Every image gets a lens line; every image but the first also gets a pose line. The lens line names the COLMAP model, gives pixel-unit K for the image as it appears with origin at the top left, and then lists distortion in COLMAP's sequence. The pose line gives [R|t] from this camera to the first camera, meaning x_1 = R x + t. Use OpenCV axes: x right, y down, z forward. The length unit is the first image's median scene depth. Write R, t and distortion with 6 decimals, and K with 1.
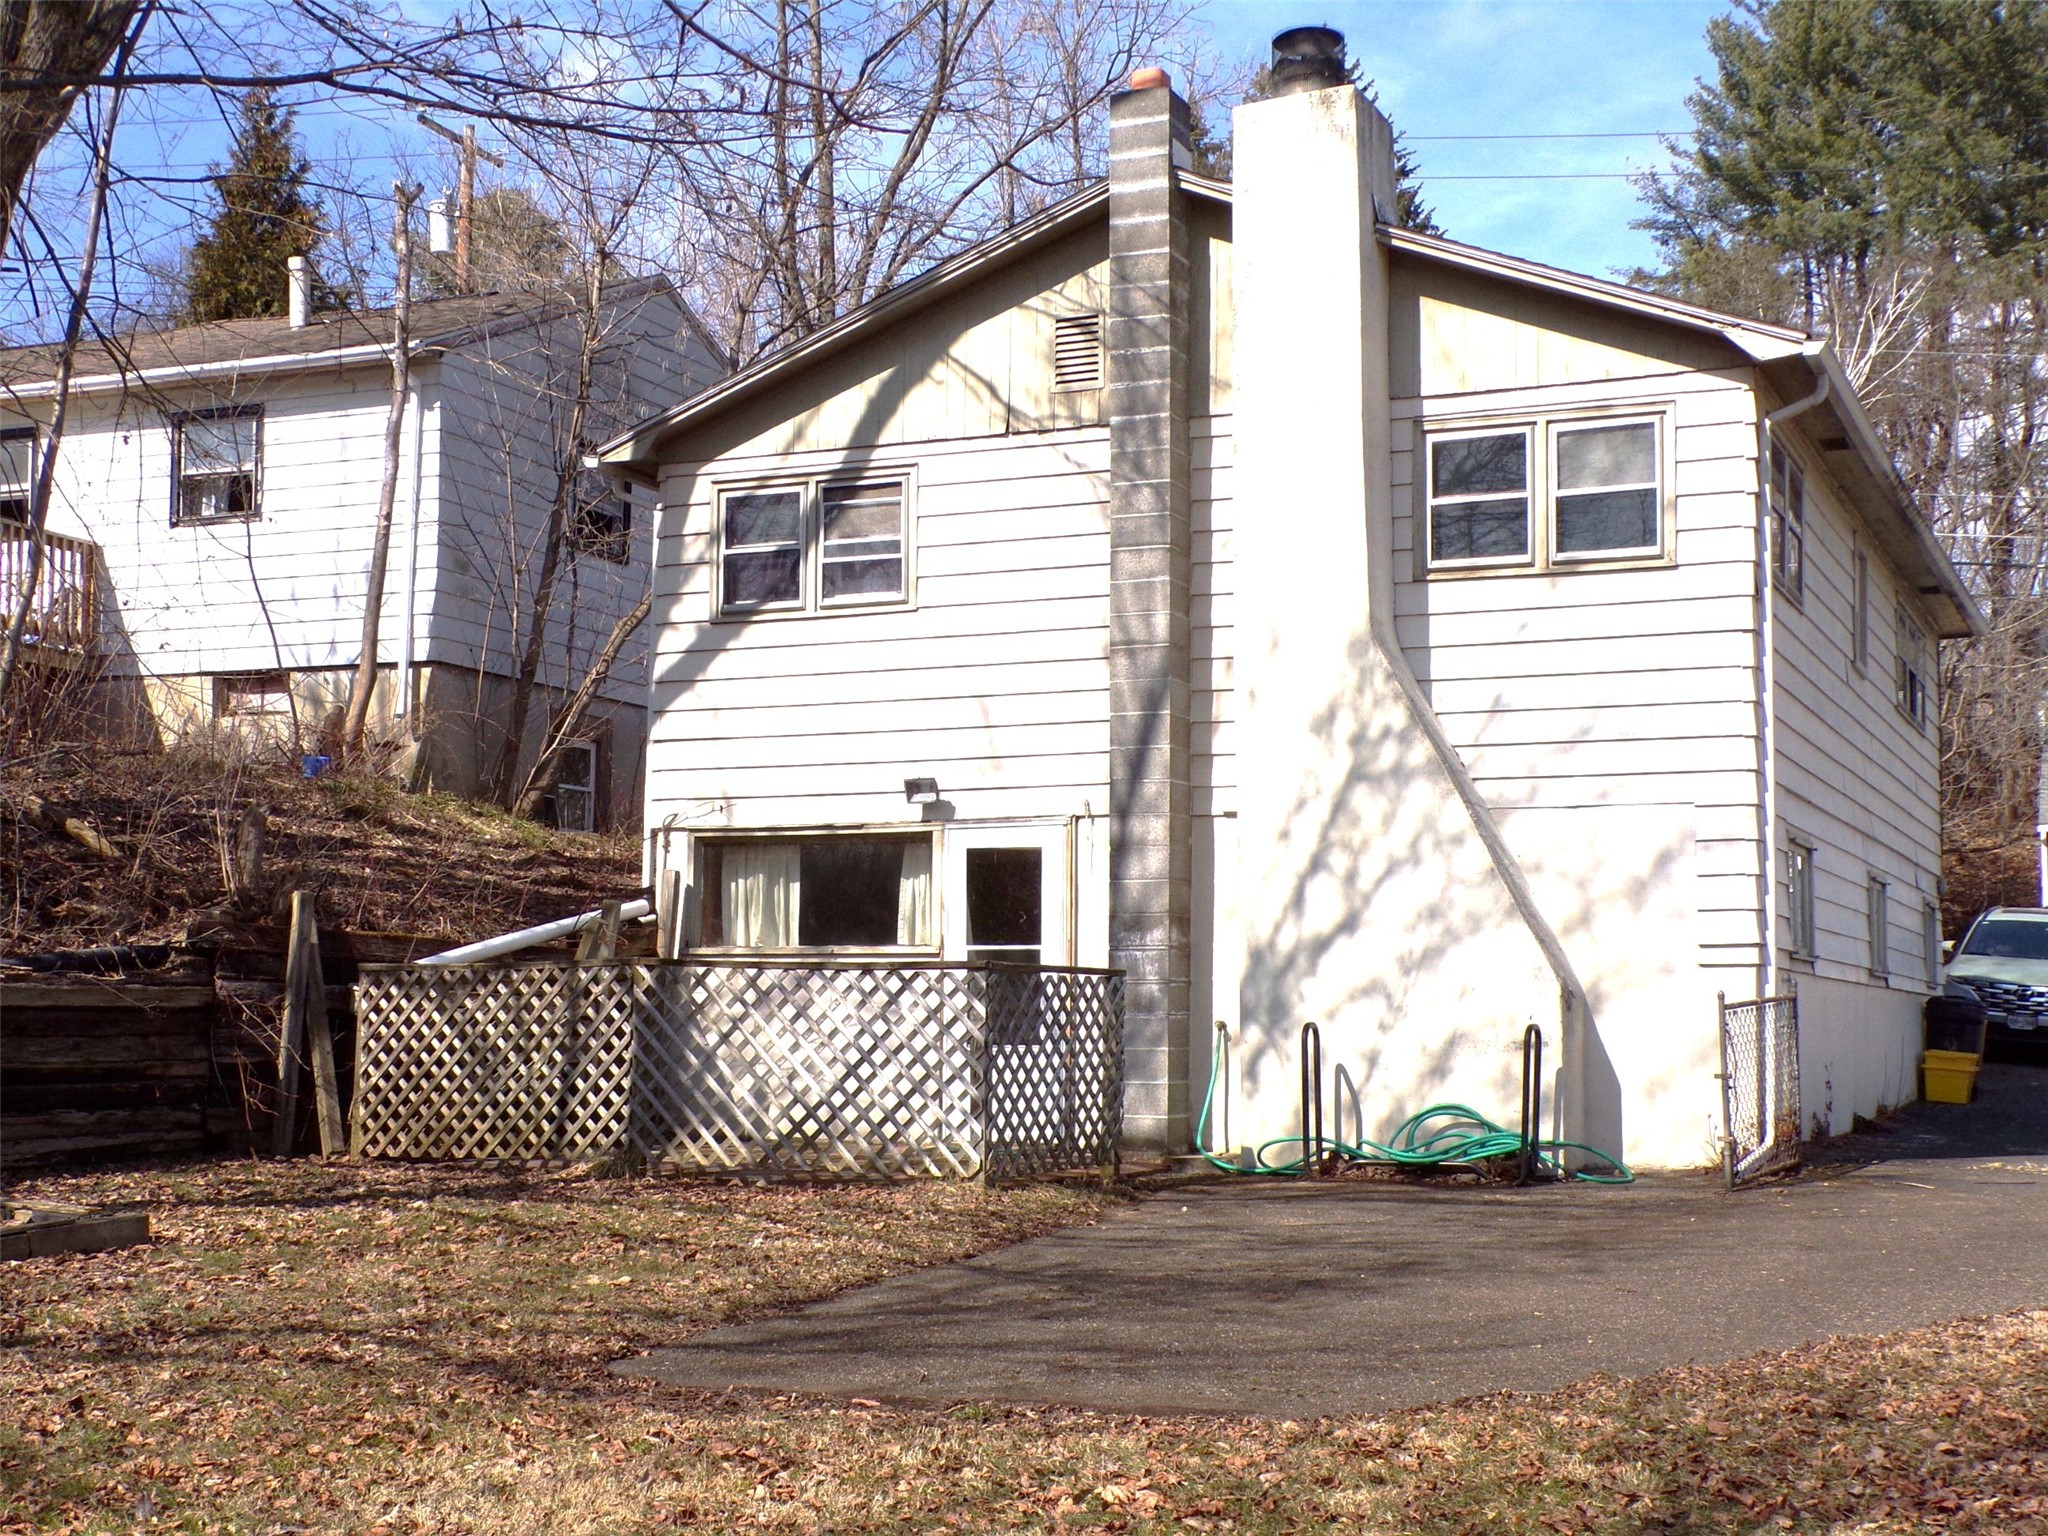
lens RADIAL K [[2667.3, 0, 1024.0], [0, 2667.3, 768.0], [0, 0, 1]] dist [-0.190009, 0.212902]
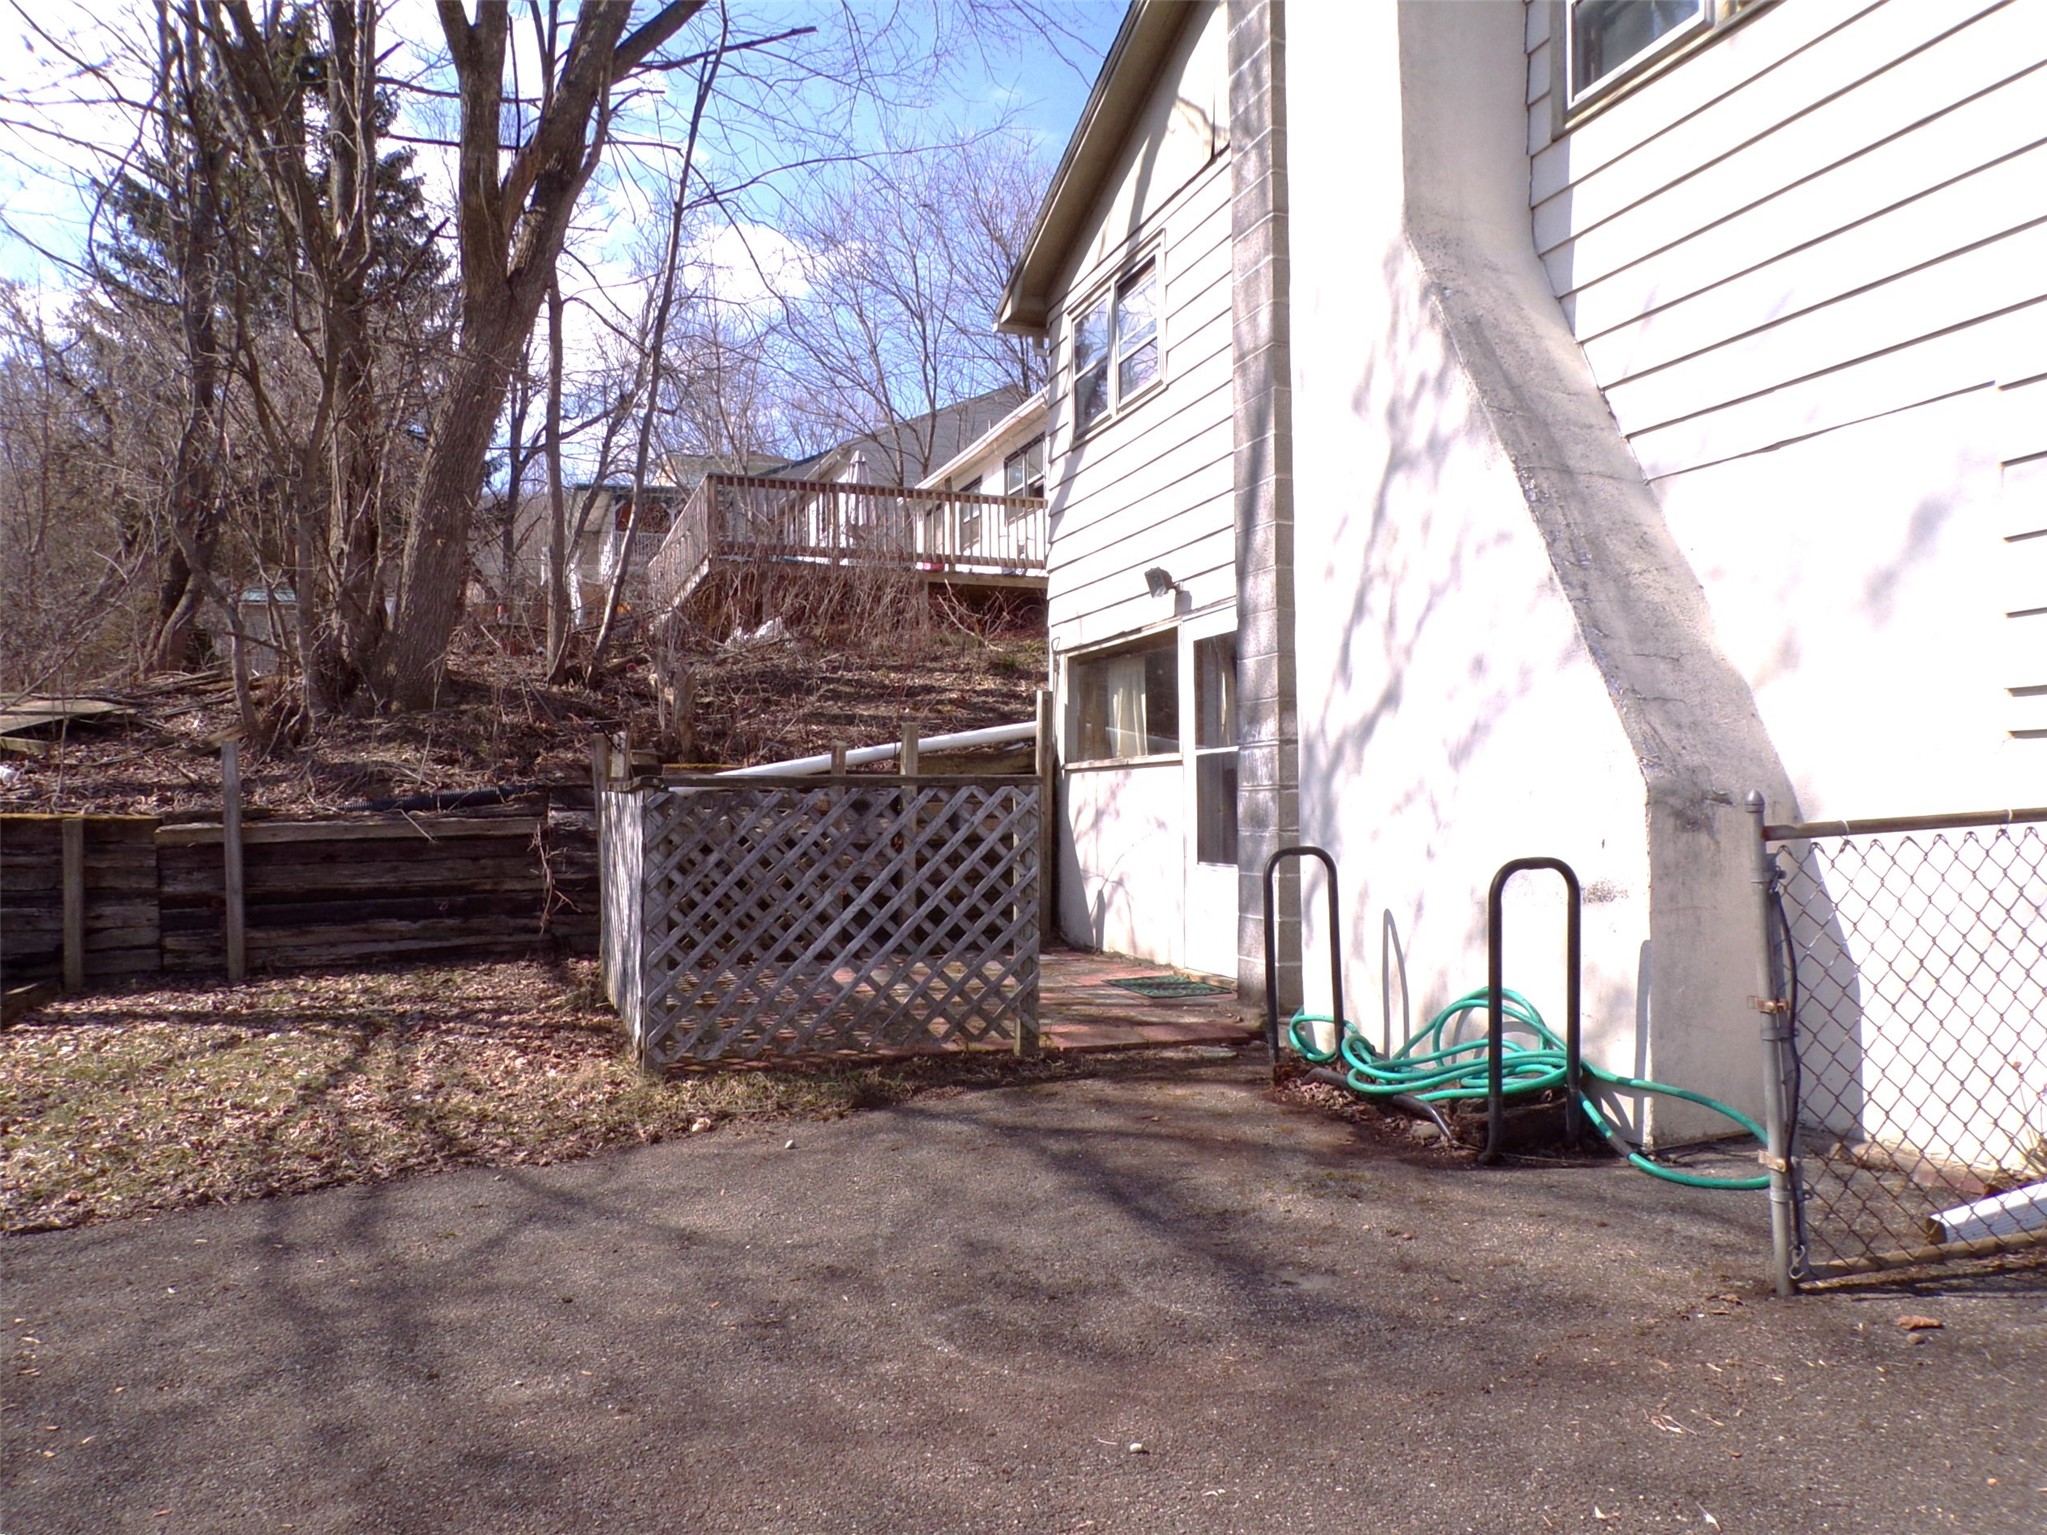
lens RADIAL K [[1411.6, 0, 1023.5], [0, 1411.6, 767.5], [0, 0, 1]] dist [-0.004322, -0.001552]
pose [[0.697263, -0.035827, -0.715919, 0.293966], [0.085928, 0.995726, 0.033860, 0.055158], [0.711646, -0.085127, 0.697362, 0.667248]]
